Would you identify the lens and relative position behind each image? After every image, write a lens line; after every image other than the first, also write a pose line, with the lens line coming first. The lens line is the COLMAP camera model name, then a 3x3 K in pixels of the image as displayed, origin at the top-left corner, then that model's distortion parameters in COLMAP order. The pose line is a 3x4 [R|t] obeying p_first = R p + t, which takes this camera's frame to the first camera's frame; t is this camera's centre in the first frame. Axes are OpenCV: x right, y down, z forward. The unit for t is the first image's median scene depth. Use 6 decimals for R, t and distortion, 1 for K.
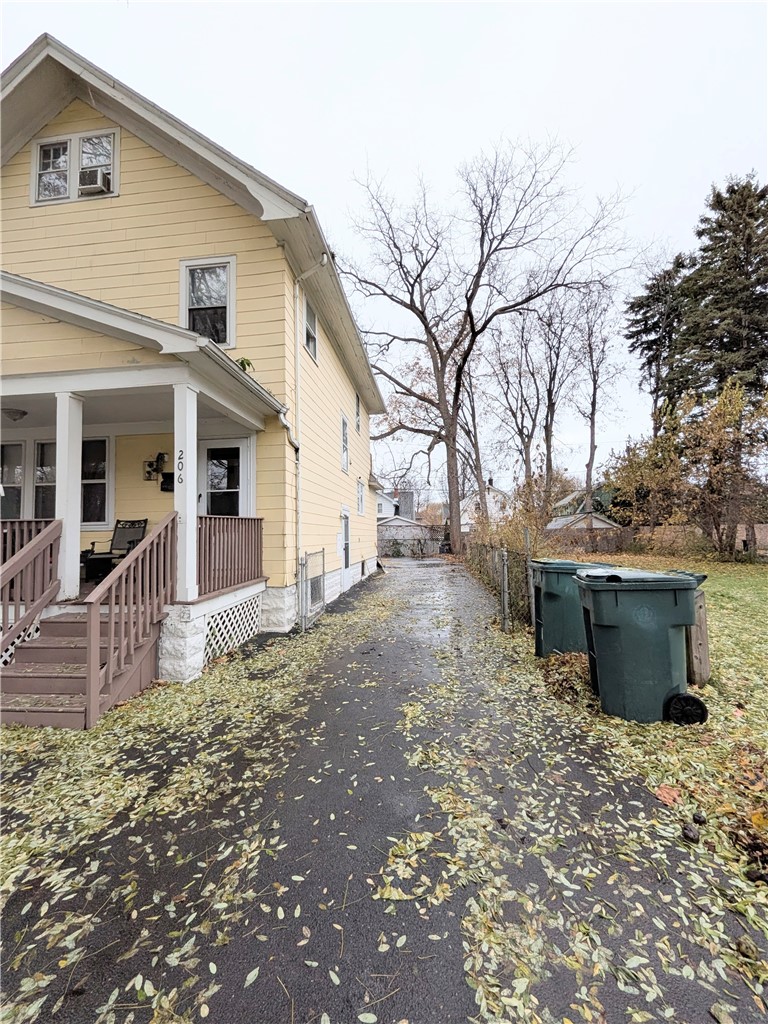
lens RADIAL K [[407.4, 0, 386.7], [0, 407.4, 511.9], [0, 0, 1]] dist [-0.001366, -0.000254]
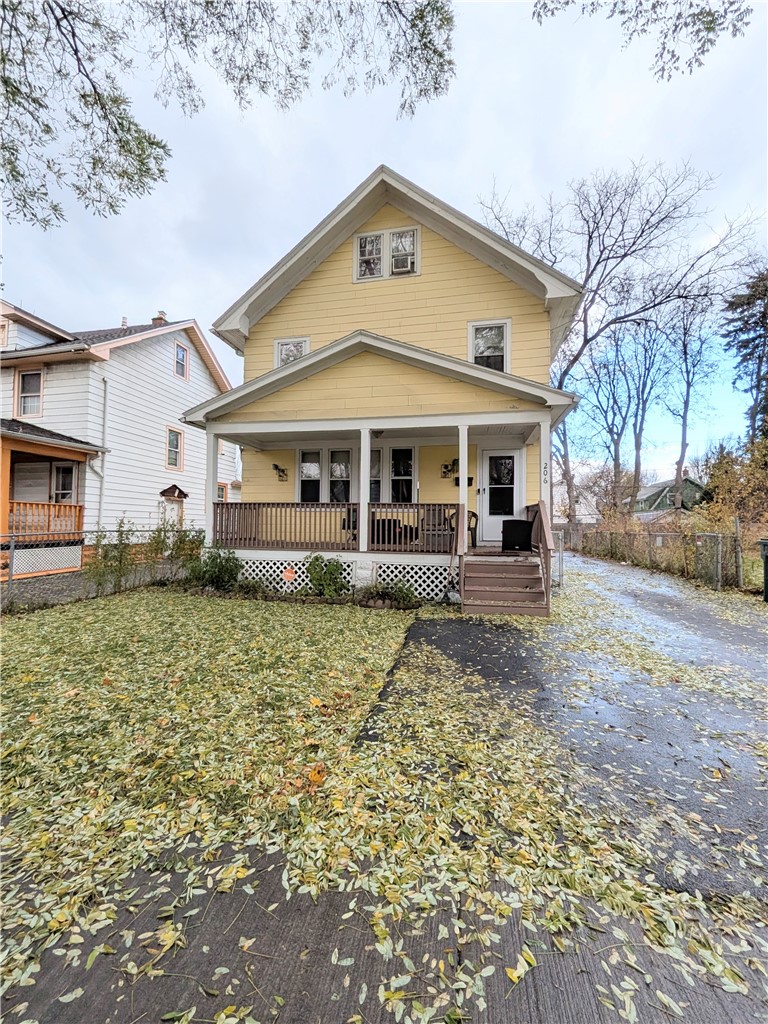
lens RADIAL K [[407.4, 0, 381.0], [0, 407.4, 514.2], [0, 0, 1]] dist [-0.001366, -0.000254]
pose [[0.994983, 0.027404, -0.096223, -0.155252], [-0.024484, 0.999207, 0.031394, 0.002802], [0.097007, -0.028881, 0.994865, -0.107938]]
